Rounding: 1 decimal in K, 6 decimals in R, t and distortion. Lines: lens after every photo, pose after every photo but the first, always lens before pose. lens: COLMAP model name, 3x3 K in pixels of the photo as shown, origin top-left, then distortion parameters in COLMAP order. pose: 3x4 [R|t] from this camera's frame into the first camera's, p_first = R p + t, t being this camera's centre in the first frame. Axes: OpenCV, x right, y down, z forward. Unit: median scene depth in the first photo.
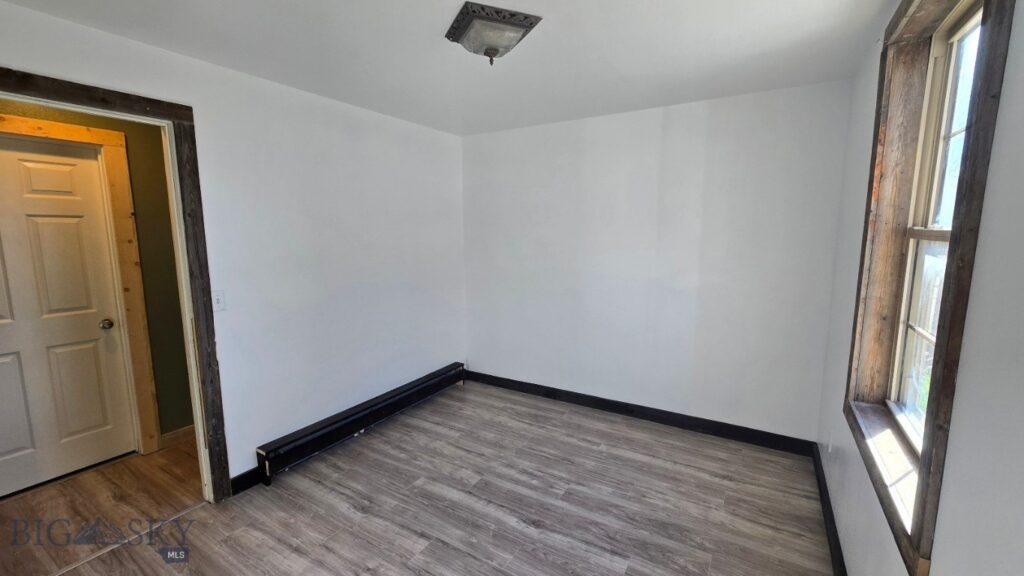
lens RADIAL K [[421.9, 0, 510.2], [0, 421.9, 287.8], [0, 0, 1]] dist [0.003016, 0.000240]
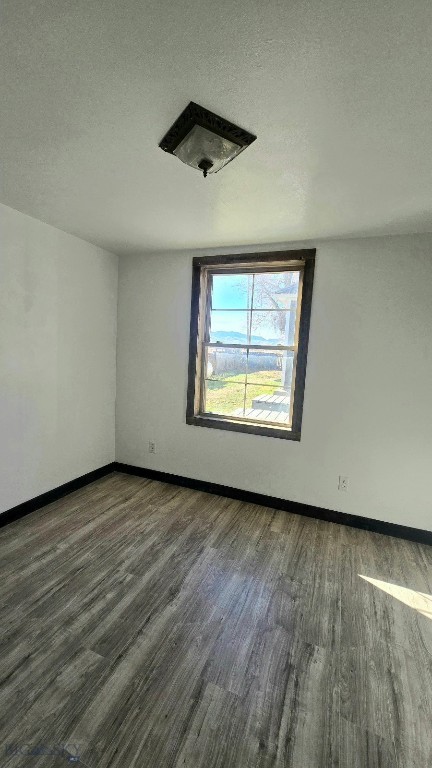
lens RADIAL K [[316.5, 0, 216.0], [0, 316.5, 384.0], [0, 0, 1]] dist [0.003016, 0.000240]
pose [[-0.173111, -0.106791, 0.979096, -0.660631], [0.080963, 0.989197, 0.122208, -0.083050], [-0.981569, 0.100426, -0.162595, 0.871425]]
